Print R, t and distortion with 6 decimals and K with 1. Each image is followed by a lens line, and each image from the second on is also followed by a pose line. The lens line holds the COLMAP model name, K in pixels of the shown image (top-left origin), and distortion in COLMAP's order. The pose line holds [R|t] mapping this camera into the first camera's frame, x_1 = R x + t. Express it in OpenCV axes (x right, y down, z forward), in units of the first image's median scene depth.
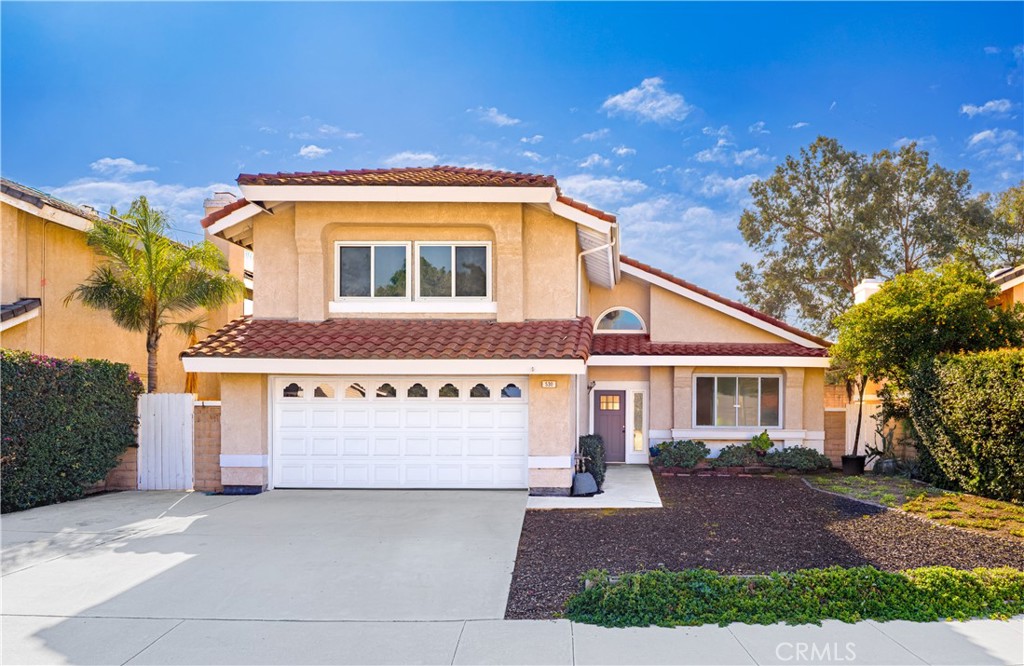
lens RADIAL K [[791.6, 0, 512.1], [0, 791.6, 412.2], [0, 0, 1]] dist [-0.007812, -0.006267]
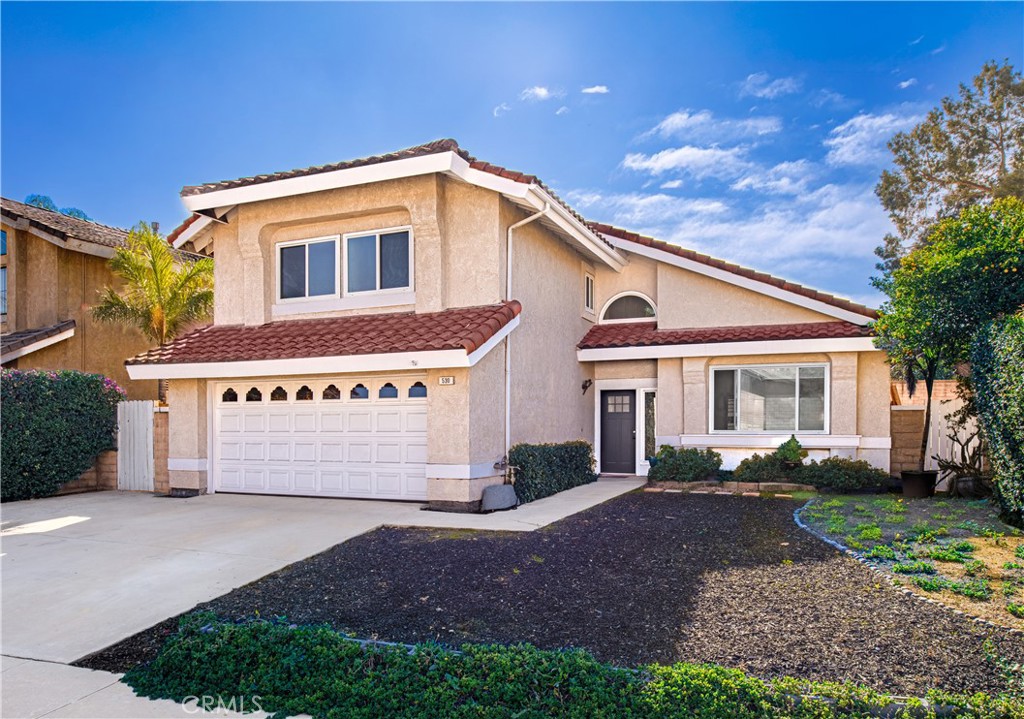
lens RADIAL K [[705.8, 0, 511.6], [0, 705.8, 428.7], [0, 0, 1]] dist [-0.002583, -0.021585]
pose [[0.922435, -0.004849, -0.386122, 0.384502], [0.006950, 0.999968, 0.004046, 0.013350], [0.386090, -0.006415, 0.922439, 0.302679]]
